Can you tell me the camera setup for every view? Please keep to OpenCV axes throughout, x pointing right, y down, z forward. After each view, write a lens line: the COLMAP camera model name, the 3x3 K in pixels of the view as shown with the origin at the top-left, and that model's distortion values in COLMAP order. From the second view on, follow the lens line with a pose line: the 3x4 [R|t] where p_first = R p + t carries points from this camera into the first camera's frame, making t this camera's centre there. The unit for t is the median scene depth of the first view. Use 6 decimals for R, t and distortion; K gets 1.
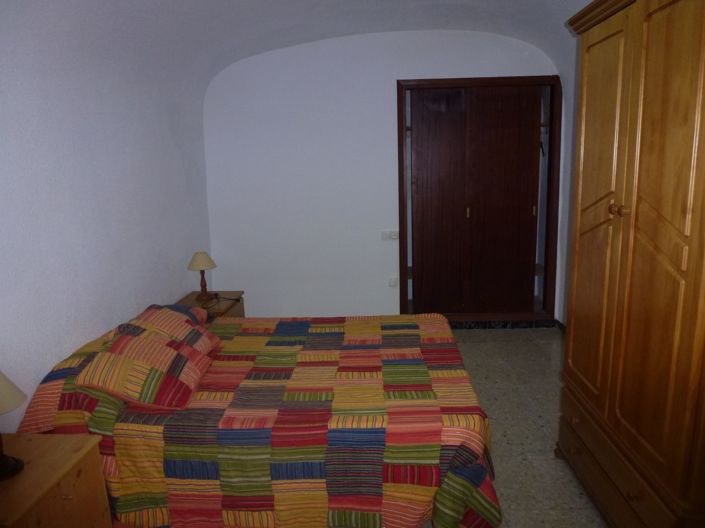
lens RADIAL K [[507.3, 0, 361.5], [0, 507.3, 260.8], [0, 0, 1]] dist [-0.041159, 0.000239]
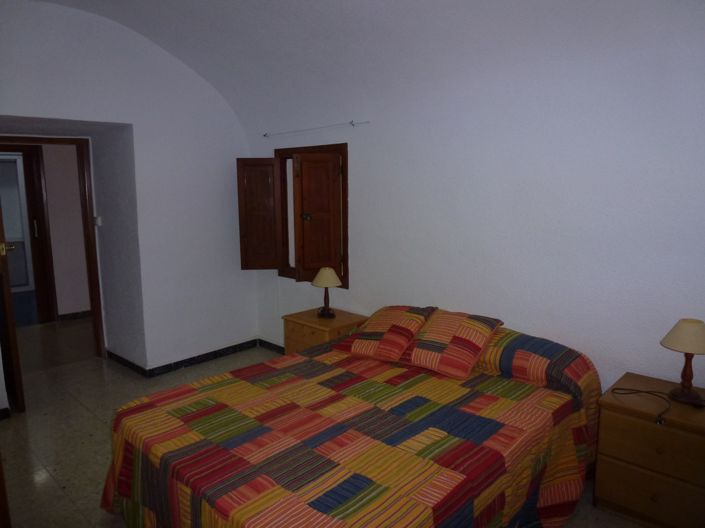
lens RADIAL K [[495.3, 0, 352.5], [0, 495.3, 264.0], [0, 0, 1]] dist [-0.133388, -0.000219]
pose [[-0.658876, 0.148670, -0.737414, 0.476641], [-0.124407, 0.945243, 0.301728, -0.285431], [0.741893, 0.290540, -0.604302, 1.490499]]
